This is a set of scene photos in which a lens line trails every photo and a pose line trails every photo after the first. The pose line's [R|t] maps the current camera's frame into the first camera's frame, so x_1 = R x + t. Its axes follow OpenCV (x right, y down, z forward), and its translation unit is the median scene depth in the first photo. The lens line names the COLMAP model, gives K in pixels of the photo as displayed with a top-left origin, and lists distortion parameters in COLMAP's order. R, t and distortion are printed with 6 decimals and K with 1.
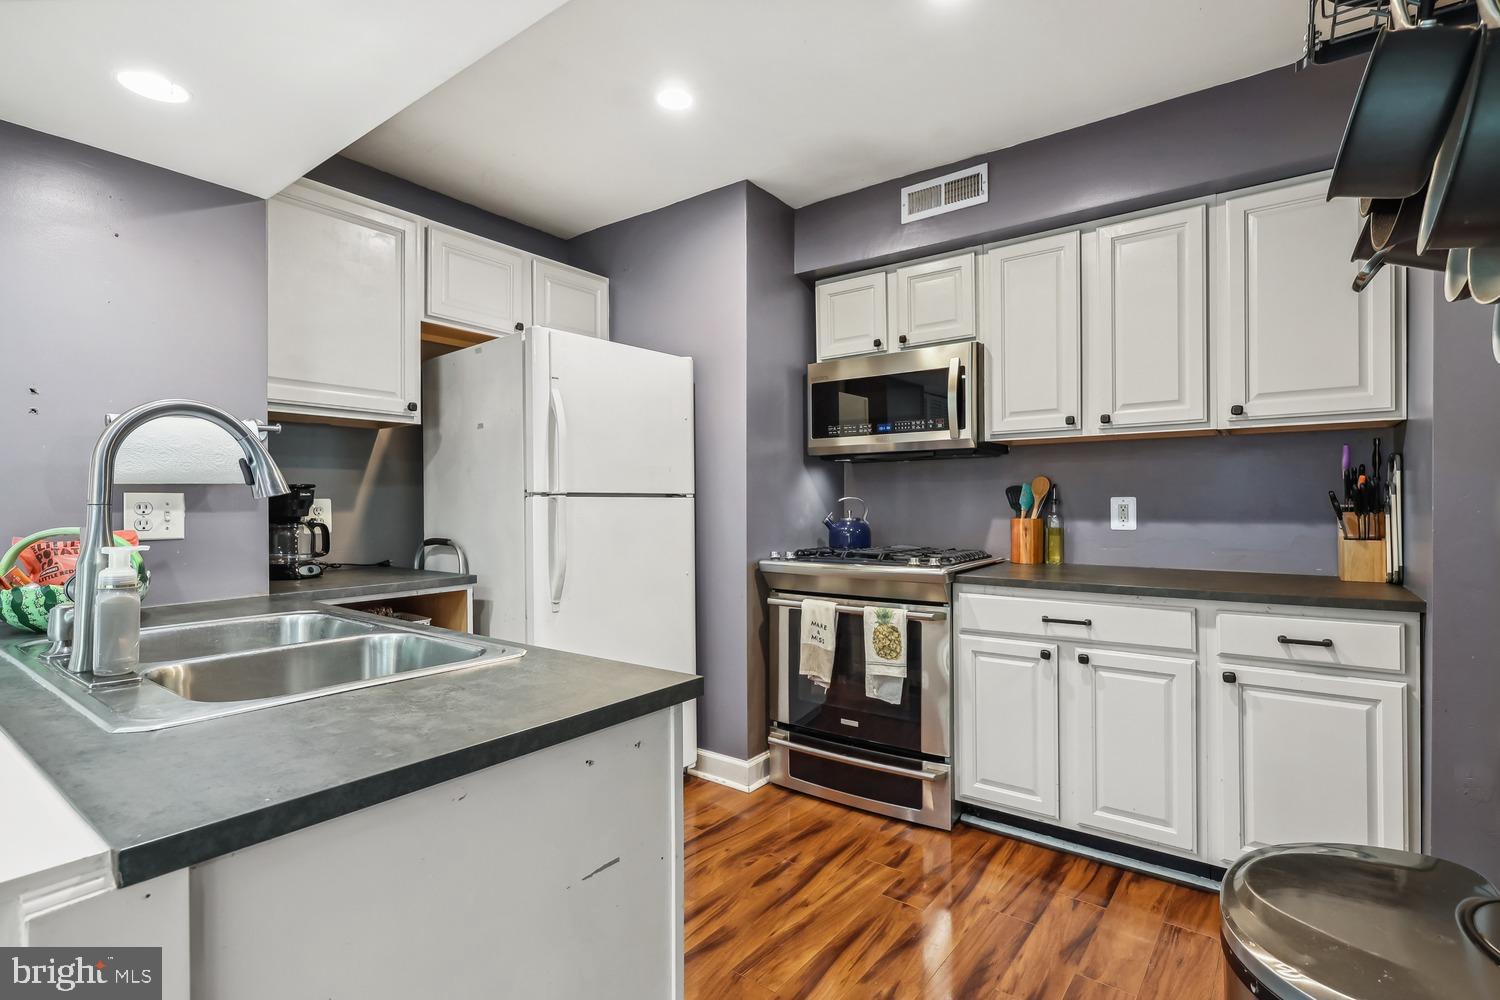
lens RADIAL K [[723.9, 0, 750.0], [0, 723.9, 500.0], [0, 0, 1]] dist [0.014925, 0.000186]
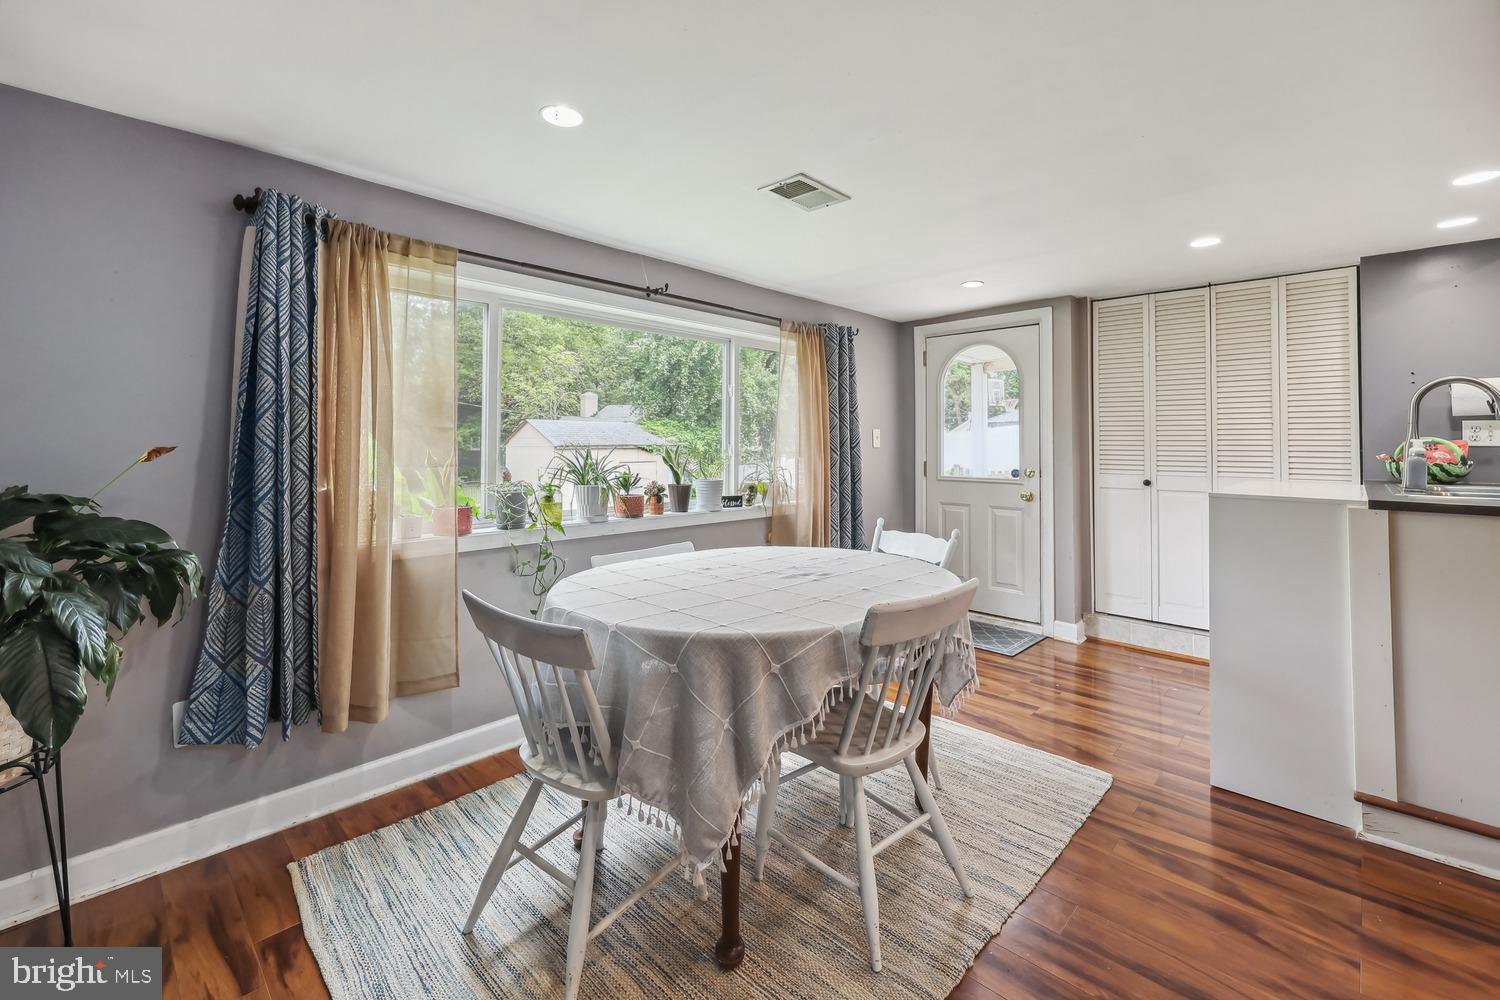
lens RADIAL K [[627.4, 0, 754.5], [0, 627.4, 432.1], [0, 0, 1]] dist [0.001819, 0.000186]
pose [[-0.111950, -0.014852, -0.993603, 0.700655], [-0.001559, 0.999890, -0.014770, 0.034005], [0.993713, -0.000105, -0.111961, -0.467118]]
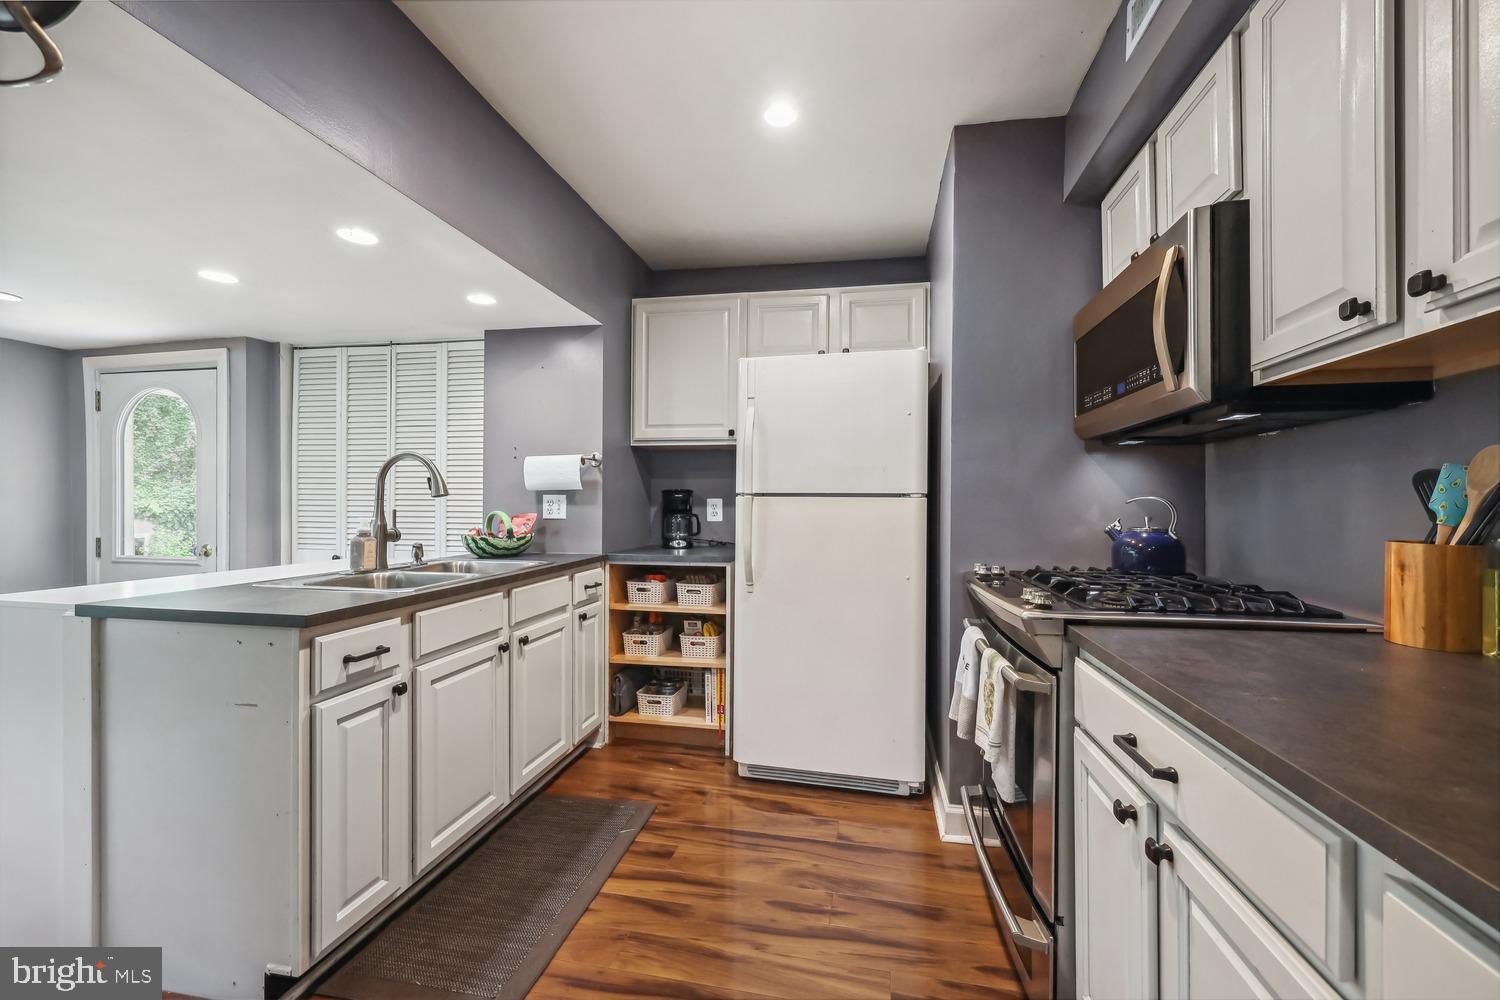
lens RADIAL K [[606.4, 0, 750.0], [0, 606.4, 500.0], [0, 0, 1]] dist [0.000535, 0.000053]
pose [[0.436427, 0.001856, -0.899738, 0.646785], [-0.004327, 0.999991, -0.000036, 0.001424], [0.899729, 0.003909, 0.436431, 0.571252]]
